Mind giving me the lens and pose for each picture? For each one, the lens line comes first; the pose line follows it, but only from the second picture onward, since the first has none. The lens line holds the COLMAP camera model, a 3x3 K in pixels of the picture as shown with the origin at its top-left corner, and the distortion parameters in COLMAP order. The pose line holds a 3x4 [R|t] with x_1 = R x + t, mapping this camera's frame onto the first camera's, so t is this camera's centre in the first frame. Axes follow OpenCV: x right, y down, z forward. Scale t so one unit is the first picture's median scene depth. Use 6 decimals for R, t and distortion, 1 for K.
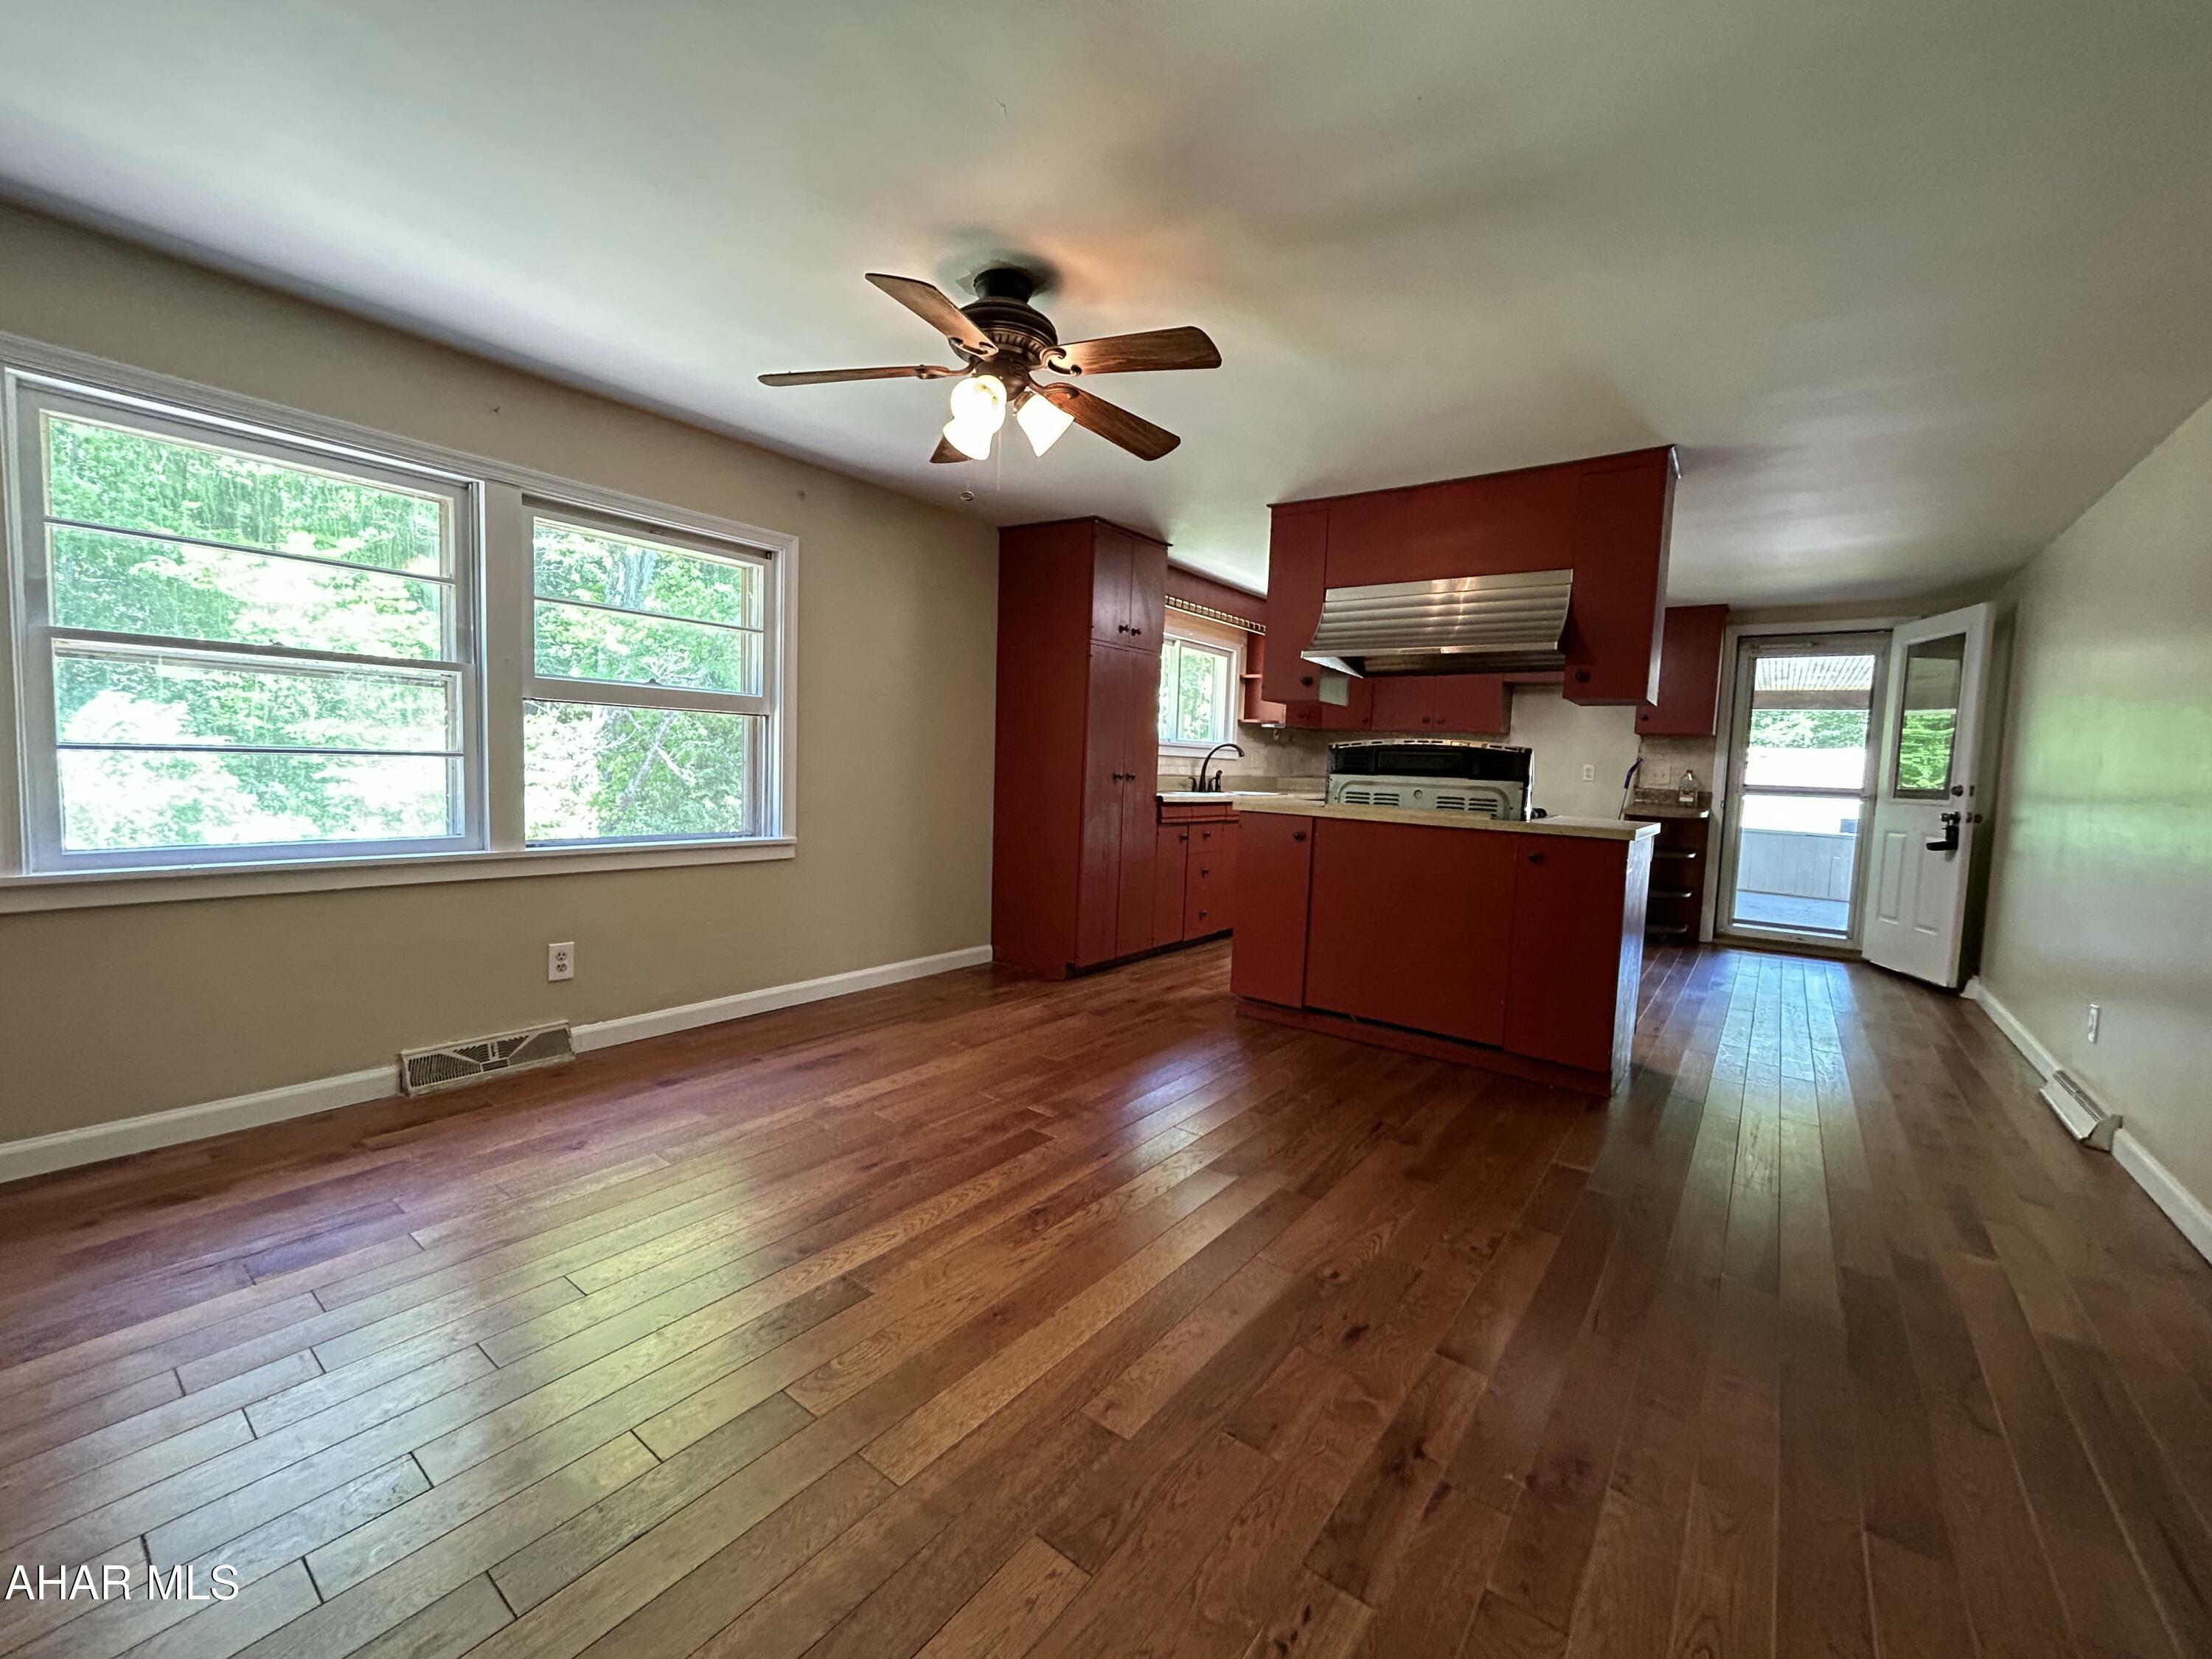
lens RADIAL K [[895.4, 0, 1110.0], [0, 895.4, 826.0], [0, 0, 1]] dist [0.003561, 0.000276]
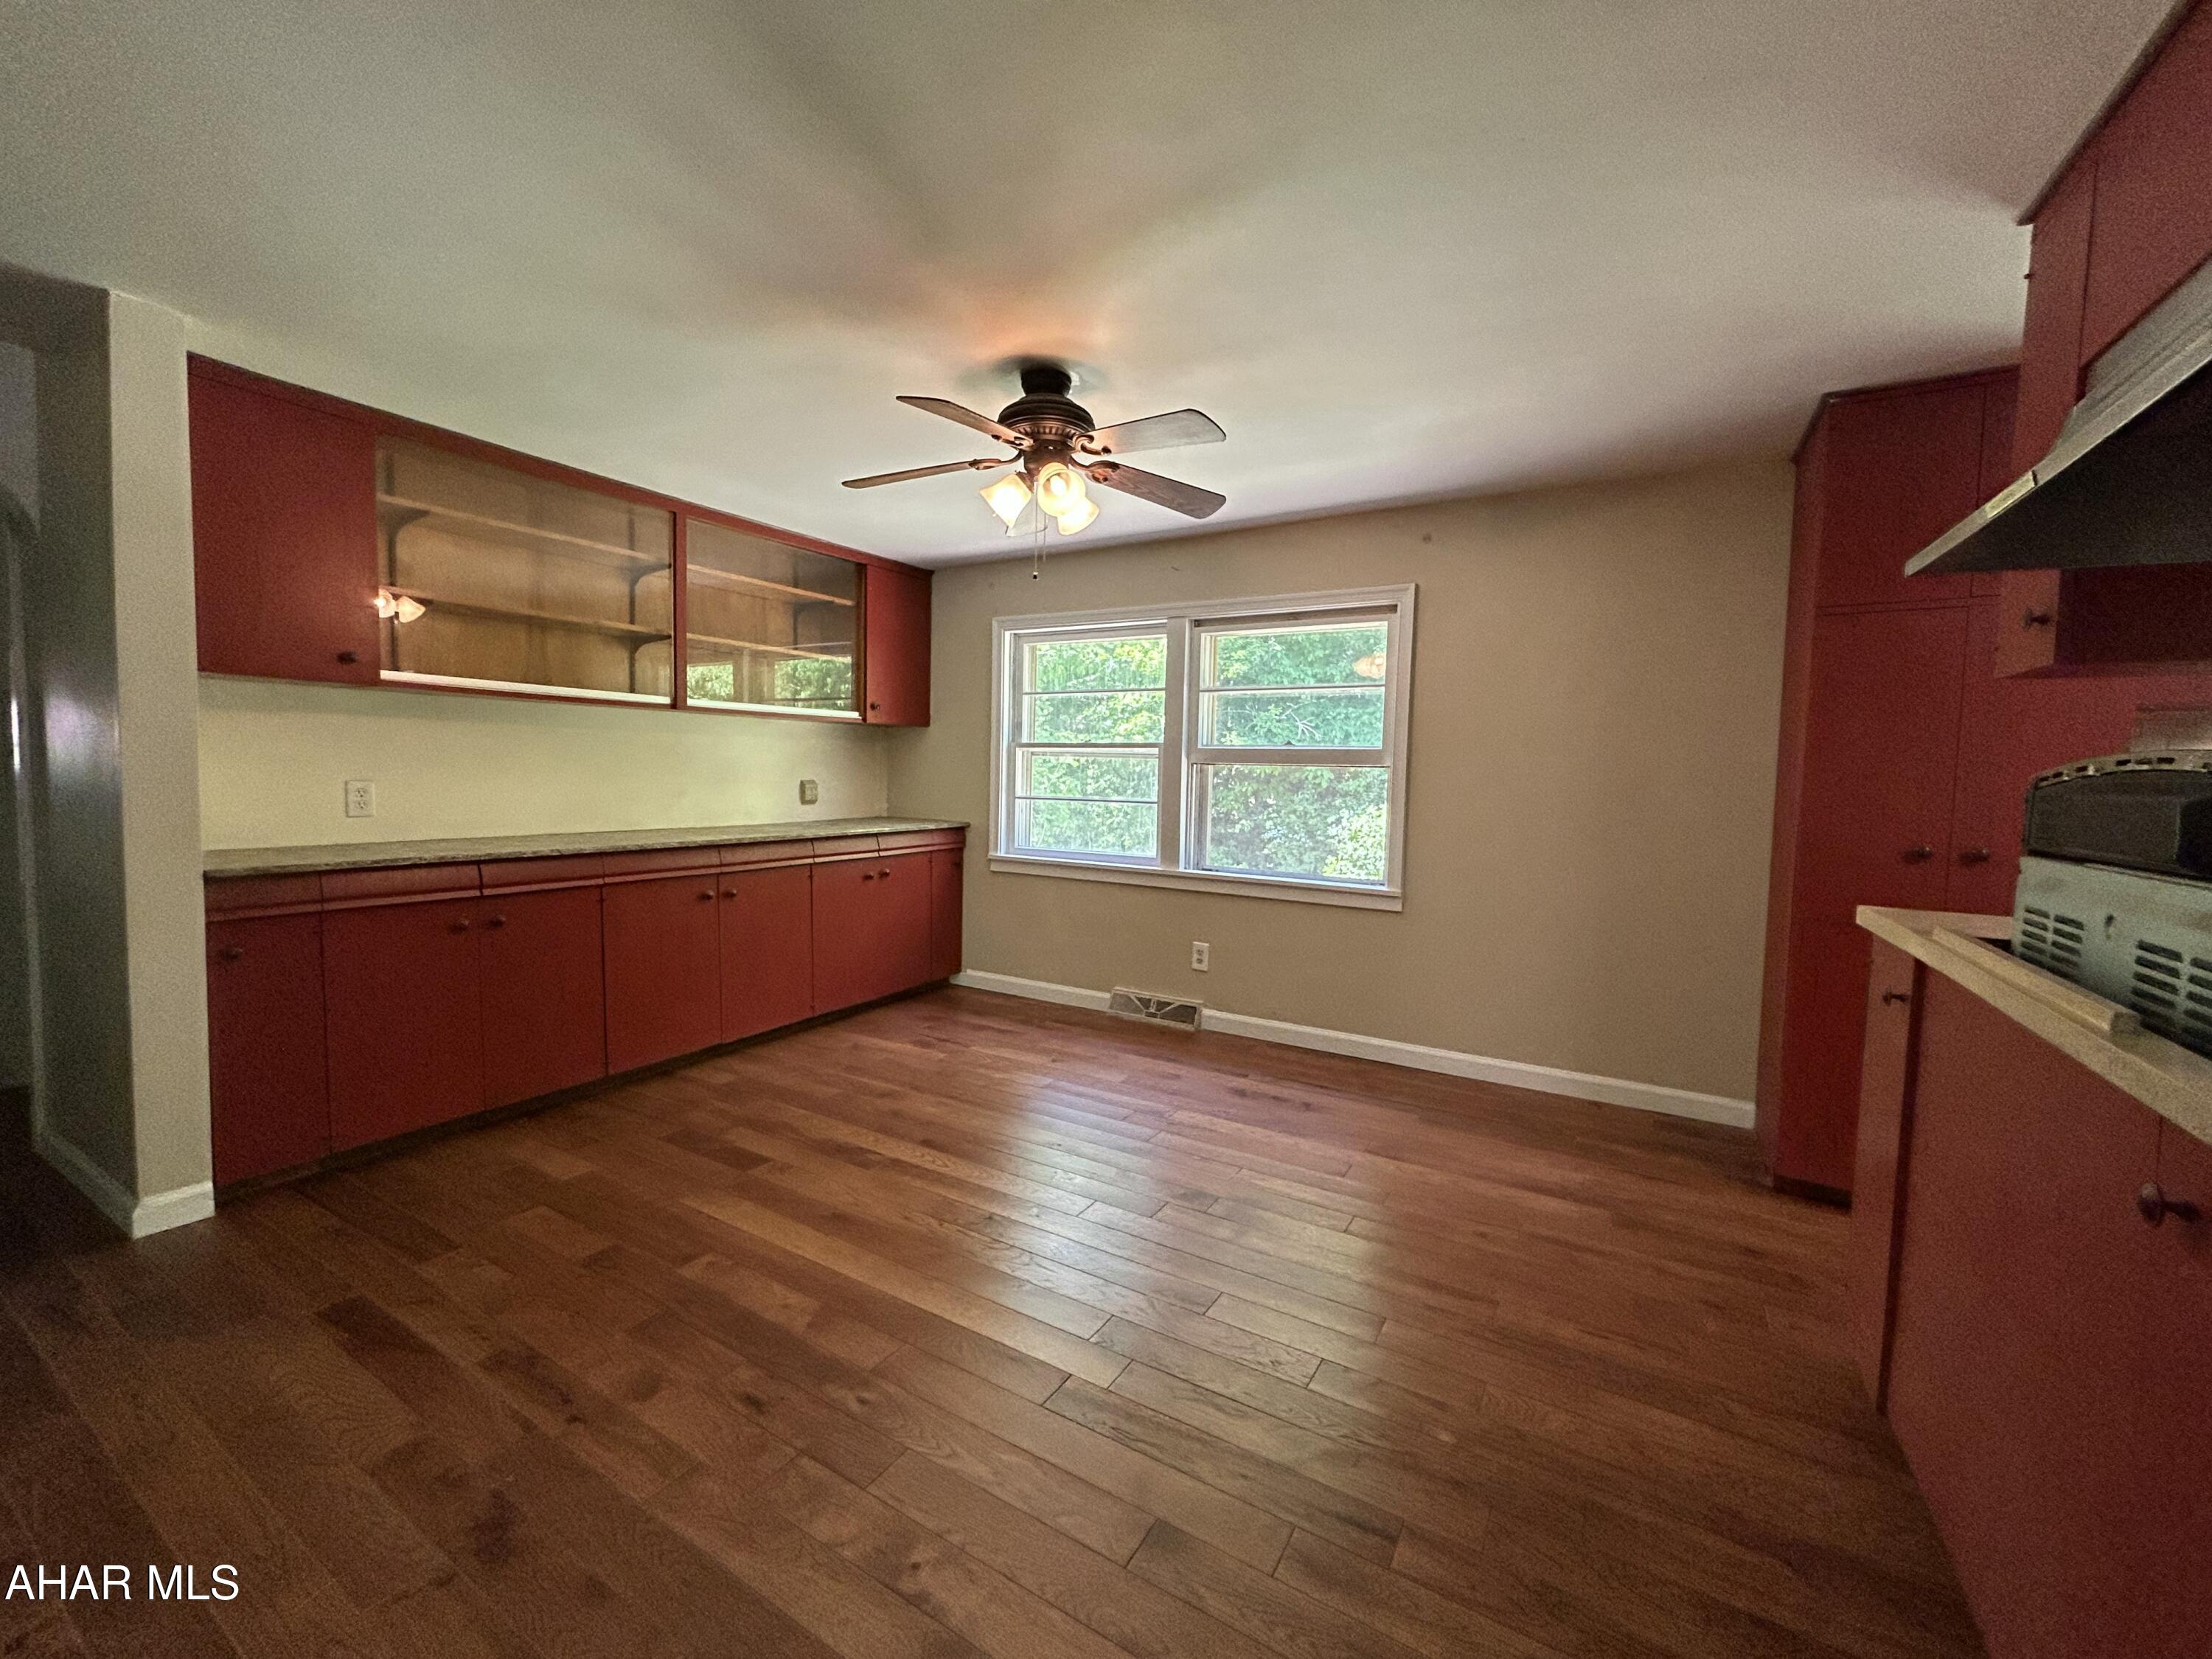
lens RADIAL K [[895.4, 0, 1096.7], [0, 895.4, 825.4], [0, 0, 1]] dist [0.003561, 0.000276]
pose [[0.102174, 0.024153, -0.994473, 0.713319], [-0.092208, 0.995631, 0.014708, -0.051042], [0.990484, 0.090196, 0.103955, 0.695263]]
